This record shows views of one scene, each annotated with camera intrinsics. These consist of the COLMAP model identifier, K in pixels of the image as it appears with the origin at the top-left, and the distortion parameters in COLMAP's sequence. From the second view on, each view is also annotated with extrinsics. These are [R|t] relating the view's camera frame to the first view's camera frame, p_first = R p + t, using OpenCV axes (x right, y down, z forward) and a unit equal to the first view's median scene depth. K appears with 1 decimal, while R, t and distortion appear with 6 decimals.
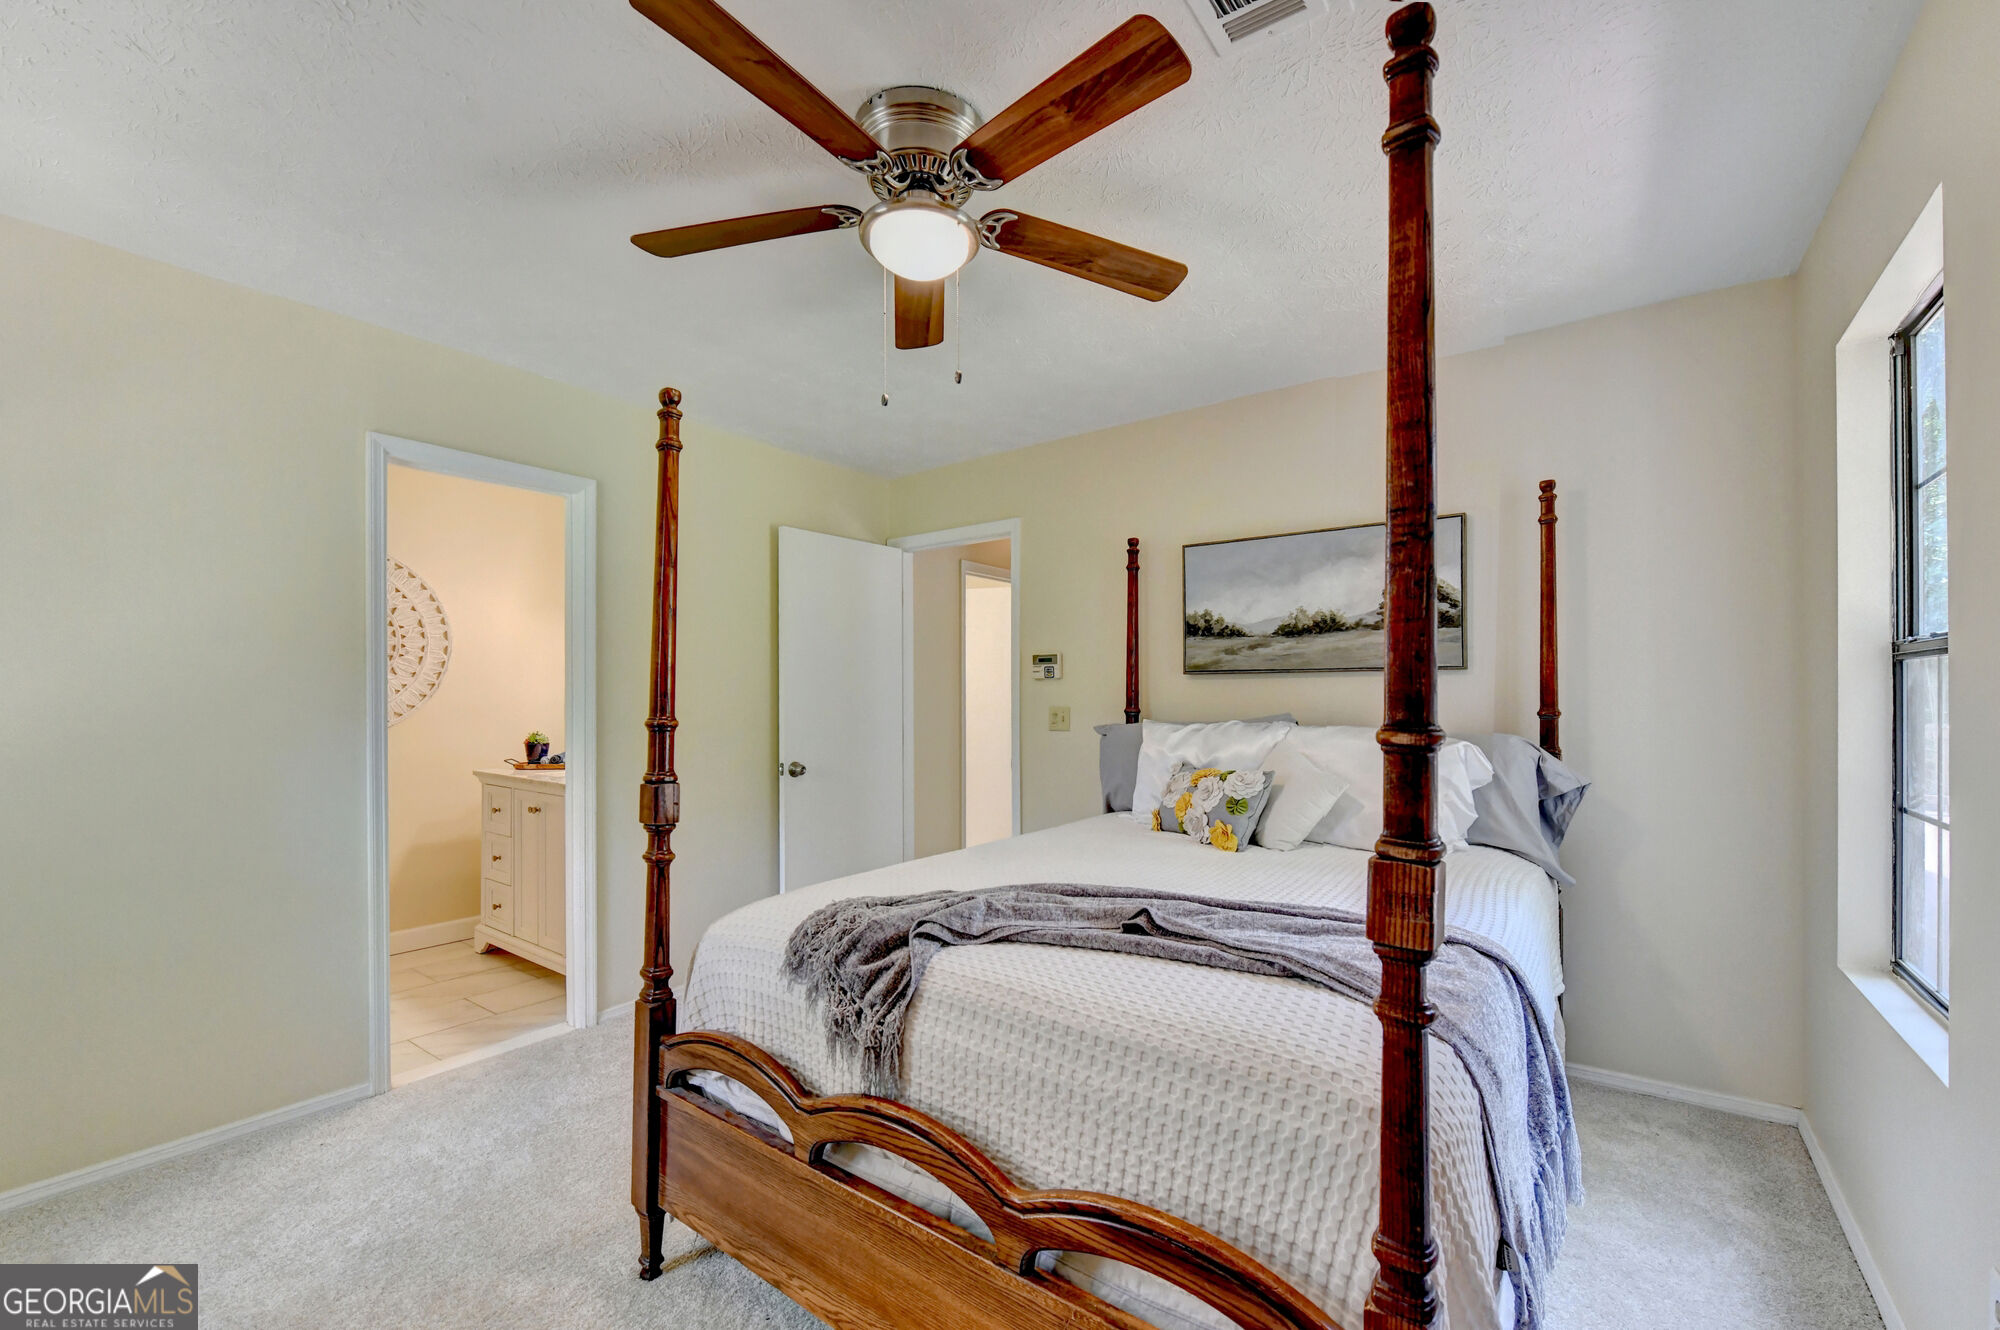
lens RADIAL K [[821.0, 0, 1023.4], [0, 821.0, 695.8], [0, 0, 1]] dist [-0.009274, -0.000501]
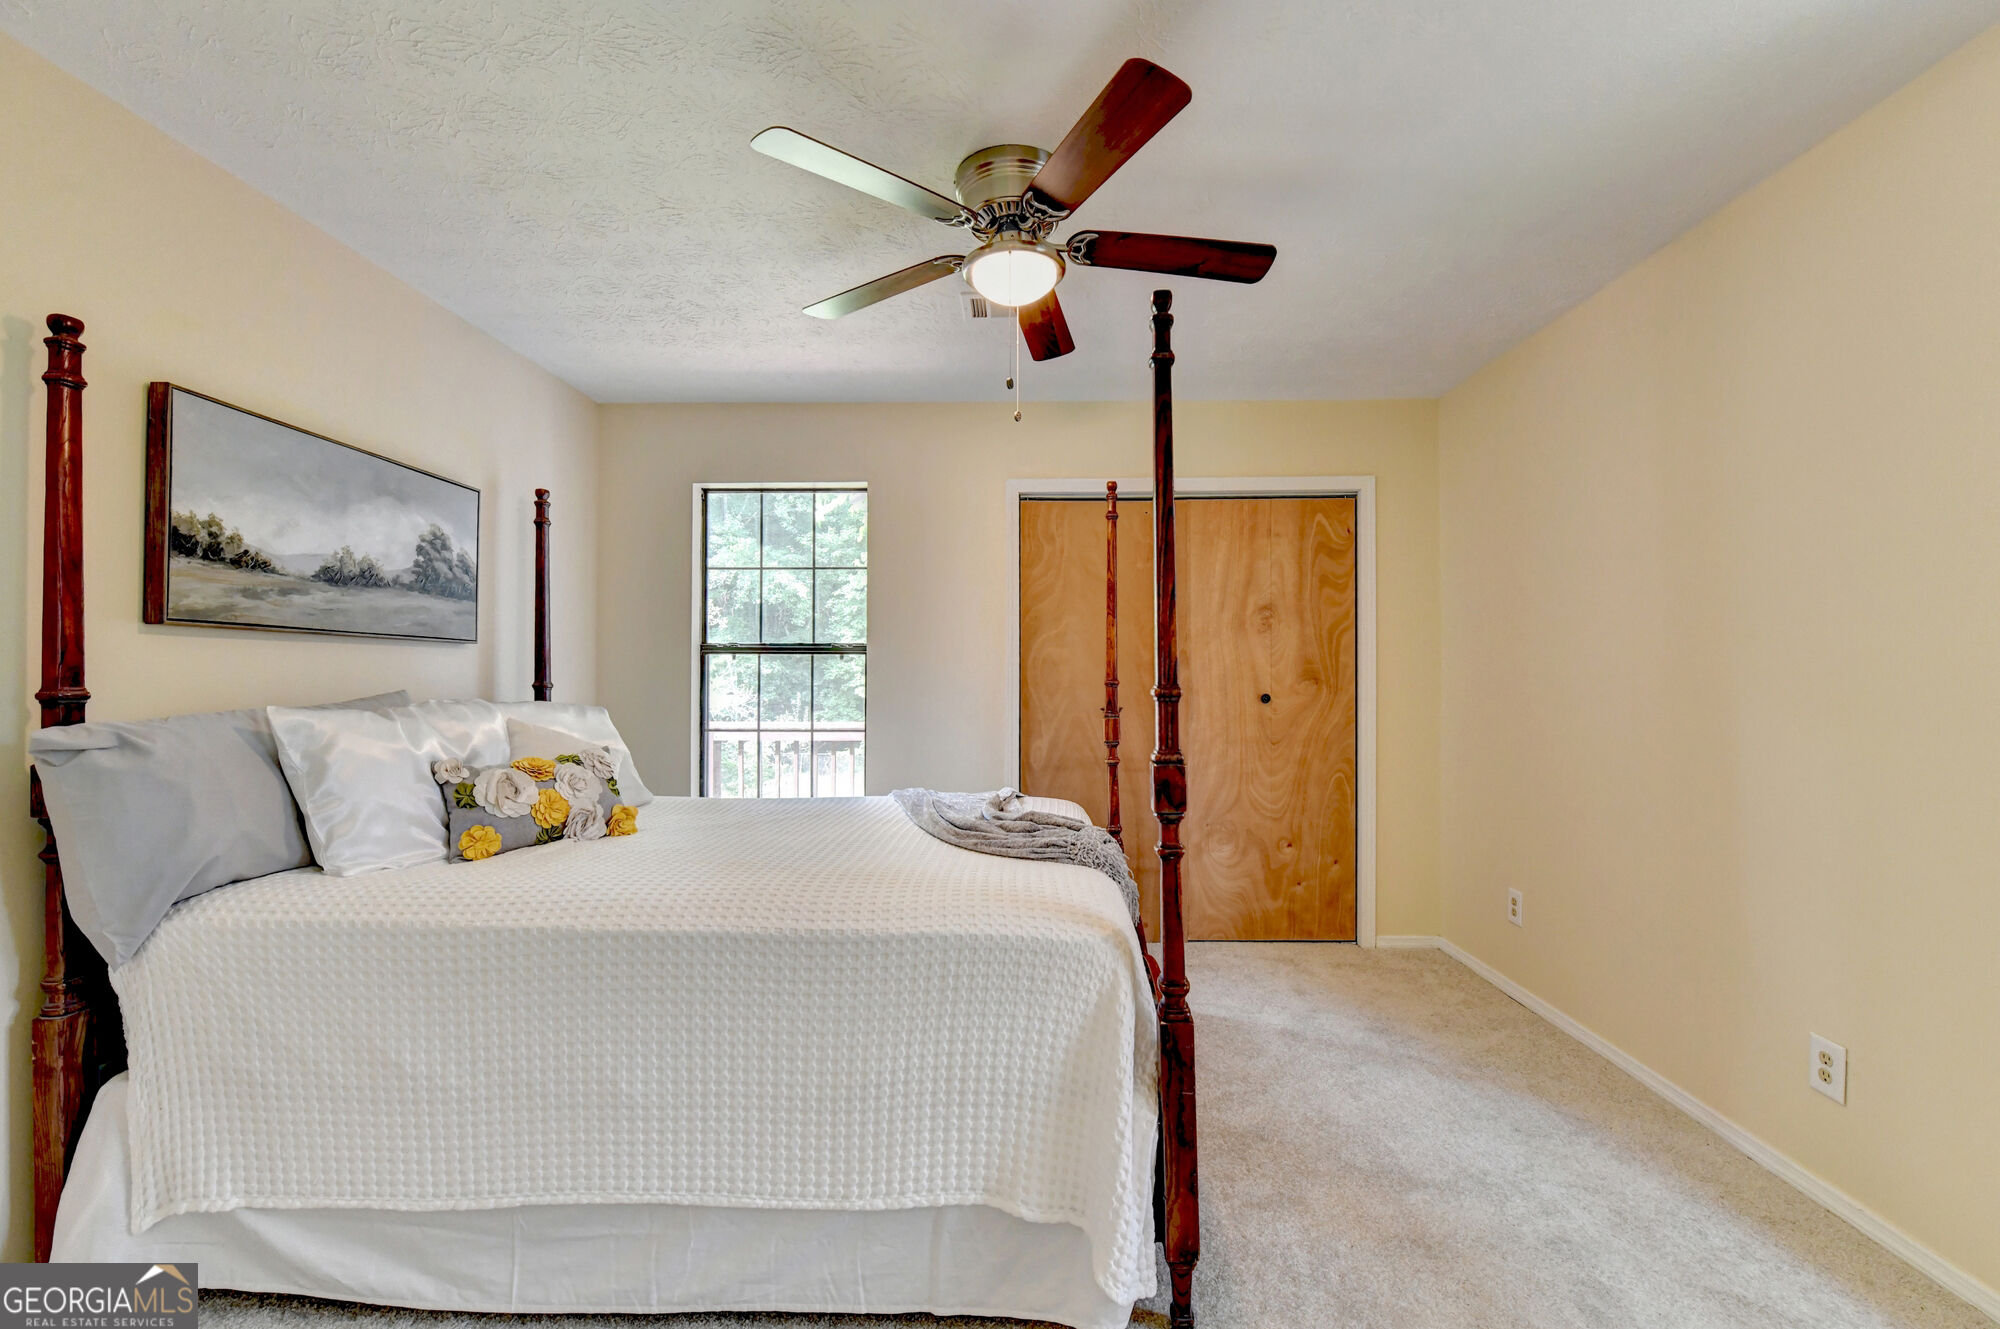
lens RADIAL K [[821.0, 0, 1002.8], [0, 821.0, 673.1], [0, 0, 1]] dist [-0.009274, -0.000501]
pose [[-0.555831, 0.006354, 0.831271, -0.600585], [-0.000146, 0.999970, -0.007741, 0.010858], [-0.831295, -0.004424, -0.555814, 0.923799]]
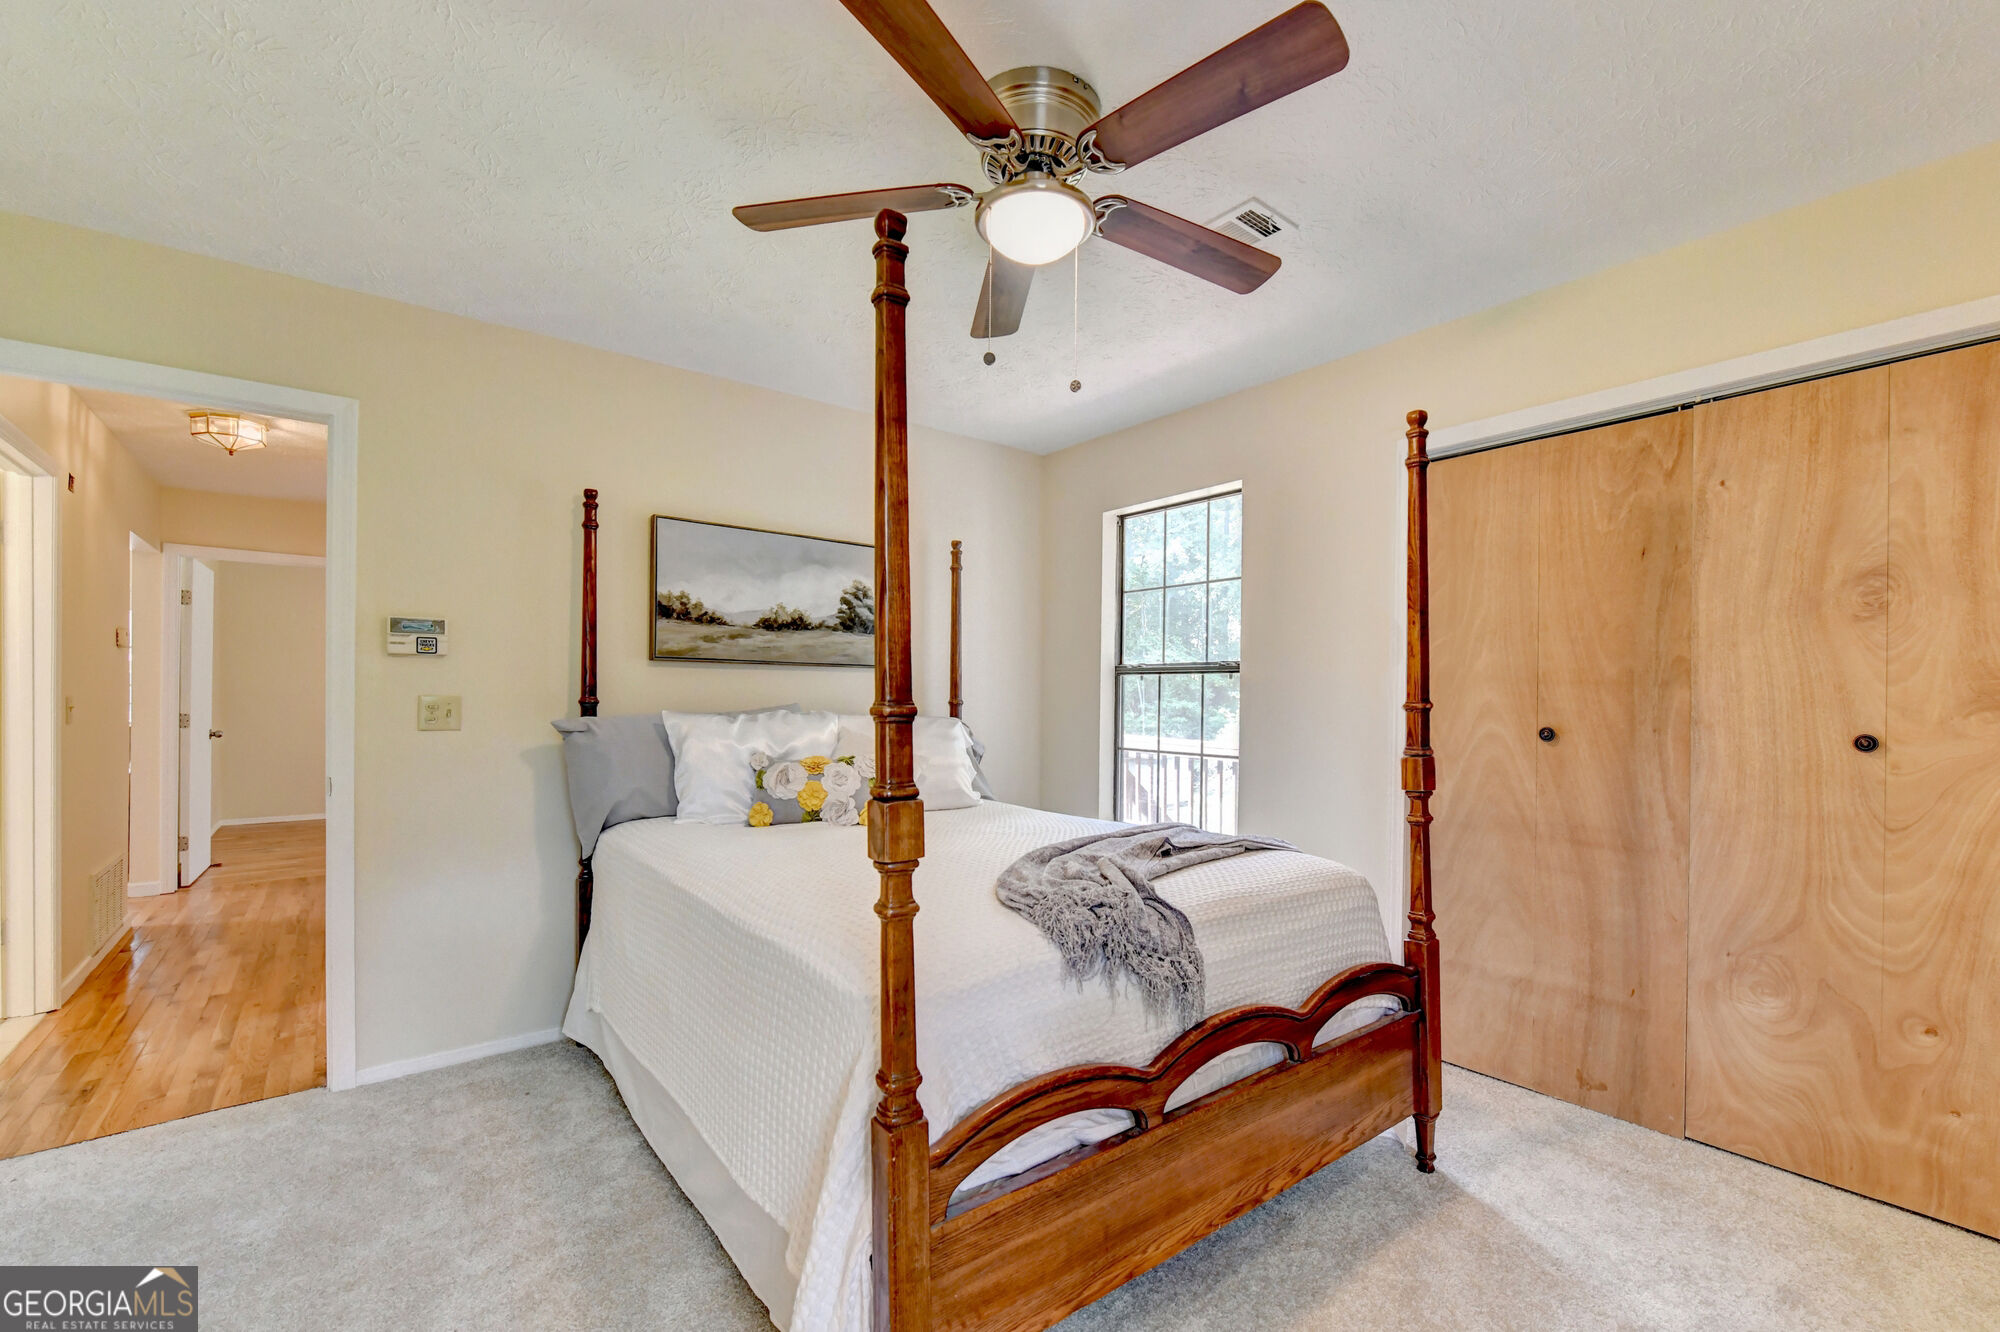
lens RADIAL K [[822.6, 0, 1025.5], [0, 822.6, 702.1], [0, 0, 1]] dist [-0.010149, 0.000059]
pose [[0.271022, 0.000779, 0.962573, -0.605710], [-0.012714, 0.999915, 0.002770, 0.012901], [-0.962489, -0.012989, 0.271009, 0.407088]]
